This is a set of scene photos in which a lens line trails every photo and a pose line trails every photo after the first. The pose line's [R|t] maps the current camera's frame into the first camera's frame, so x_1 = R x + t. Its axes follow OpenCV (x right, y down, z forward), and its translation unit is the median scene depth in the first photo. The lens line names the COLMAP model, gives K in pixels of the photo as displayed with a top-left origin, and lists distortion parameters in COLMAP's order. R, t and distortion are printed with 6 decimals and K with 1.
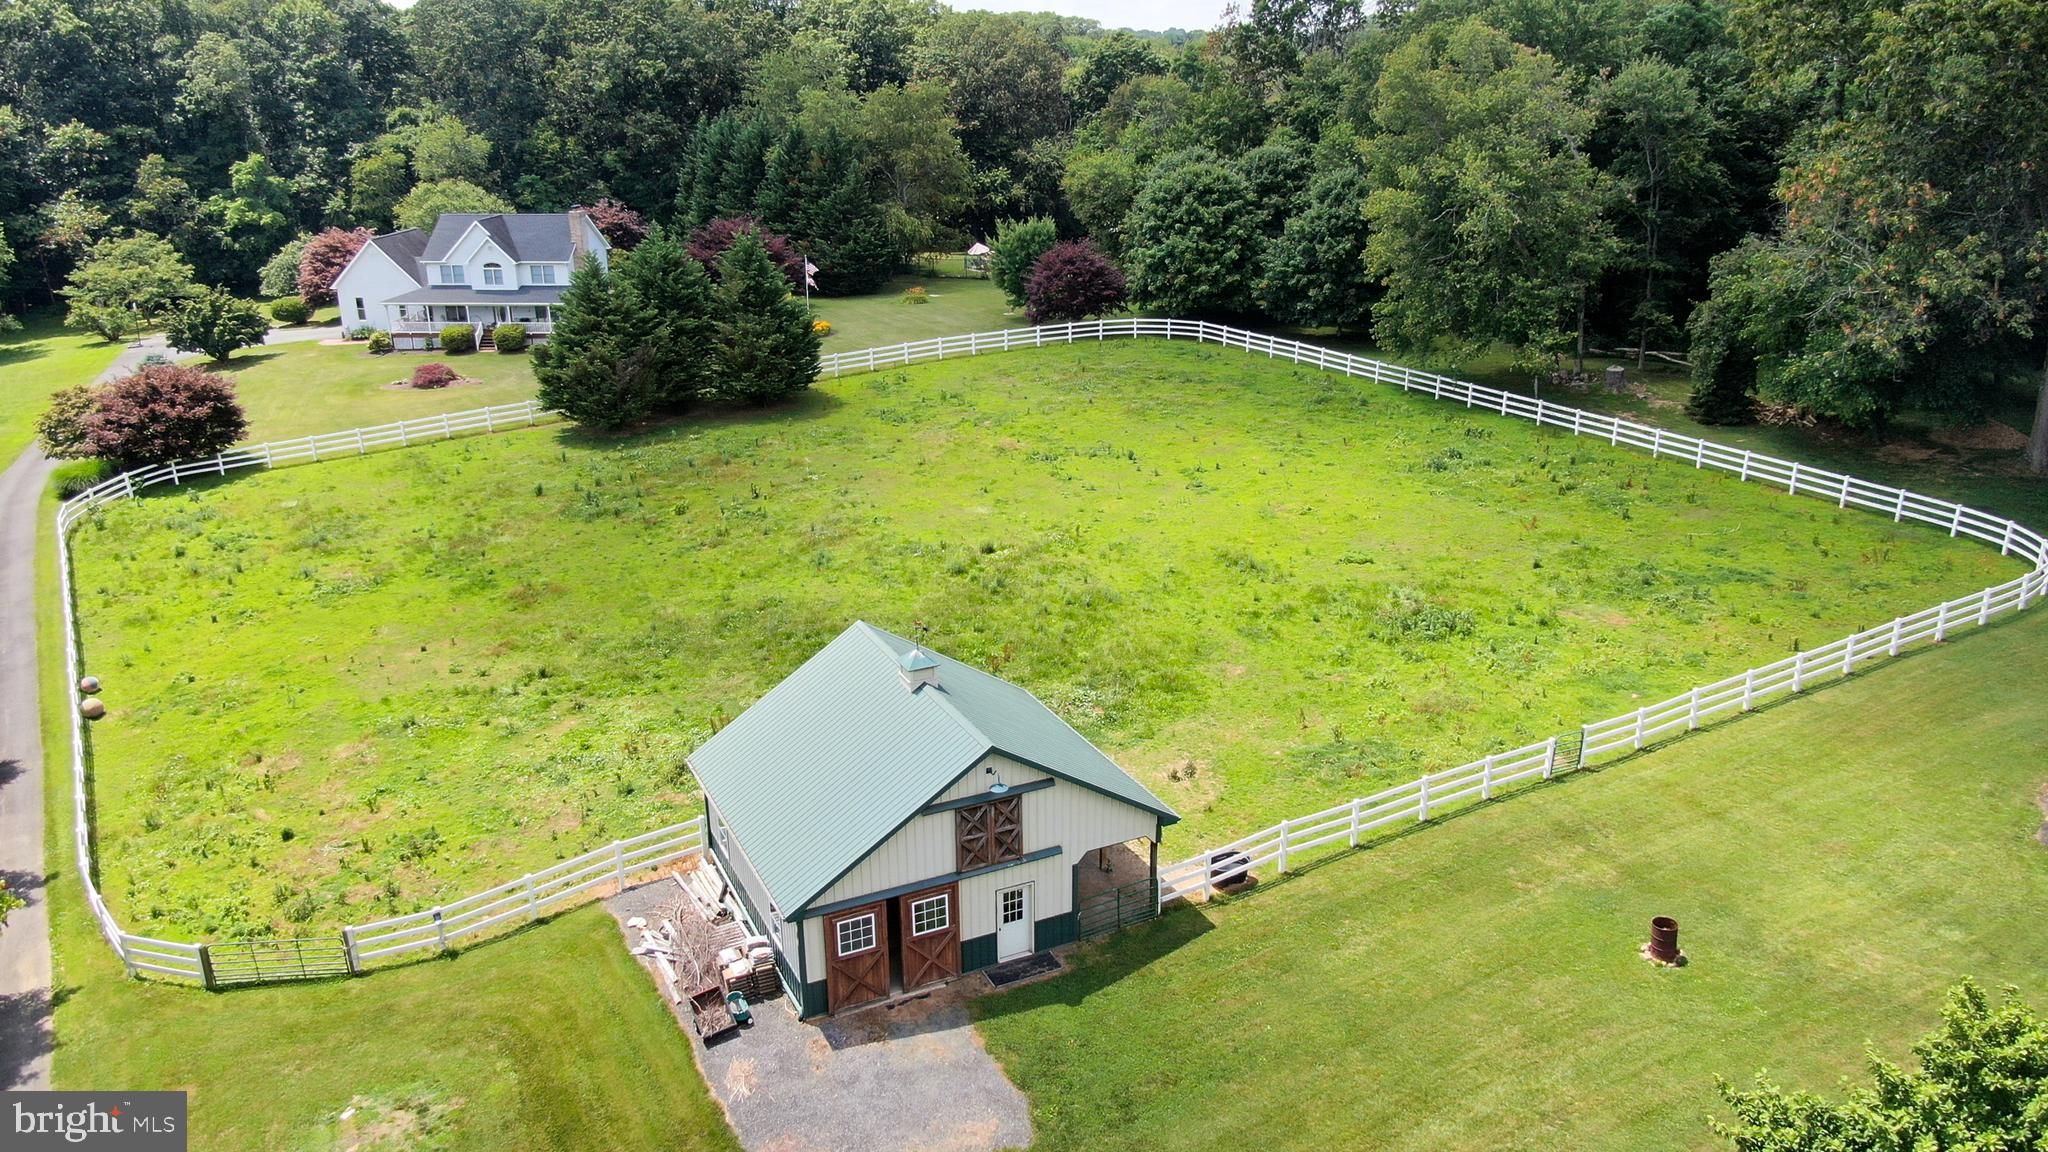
lens RADIAL K [[1475.1, 0, 1029.6], [0, 1475.1, 569.9], [0, 0, 1]] dist [-0.015228, 0.003548]
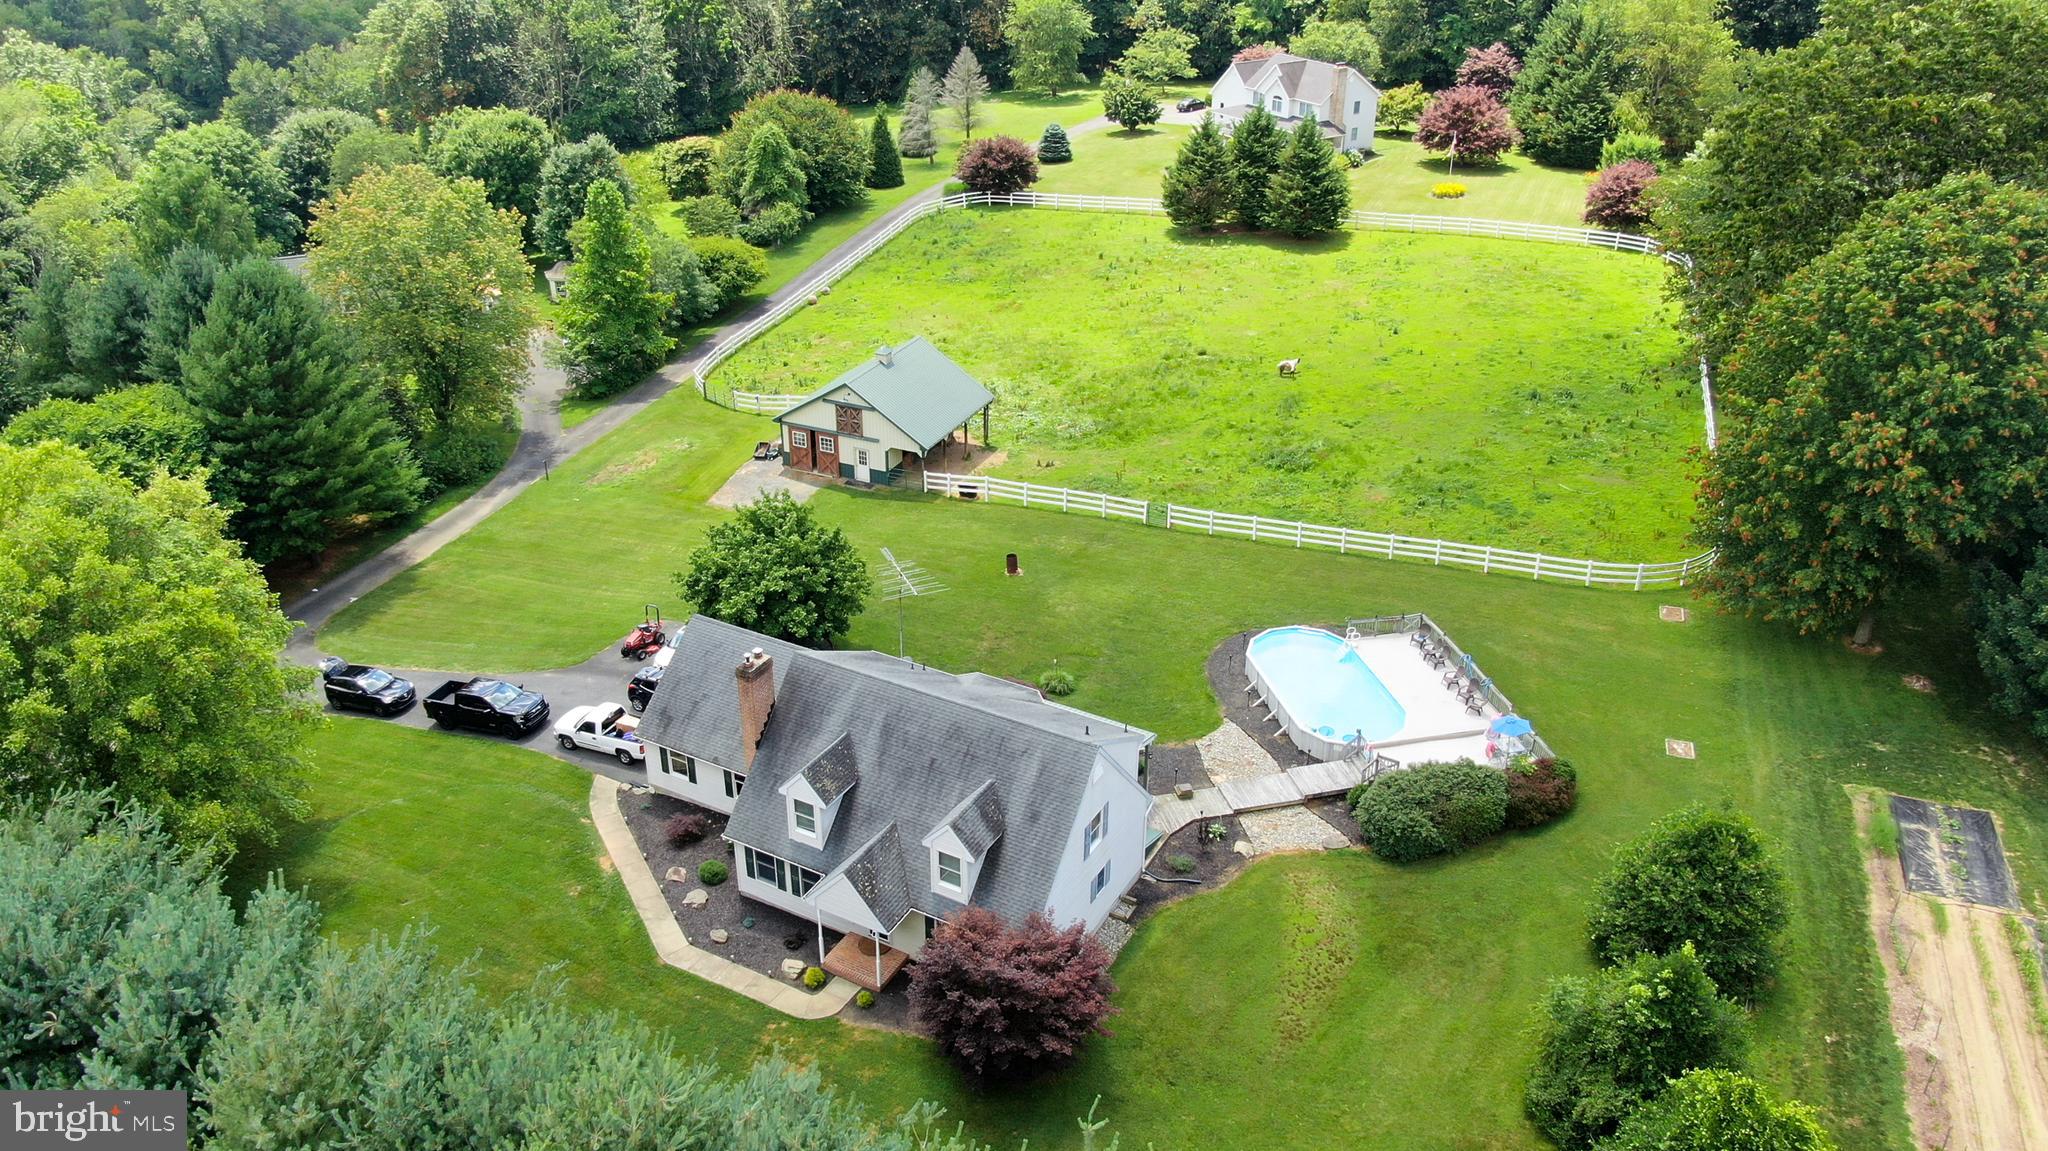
lens RADIAL K [[1536.4, 0, 1024.0], [0, 1536.4, 575.5], [0, 0, 1]] dist [-0.018285, -0.000728]
pose [[0.635847, 0.372937, -0.675734, 1.097109], [-0.264099, 0.927793, 0.263539, -0.183347], [0.725225, 0.010890, 0.688426, -0.296907]]
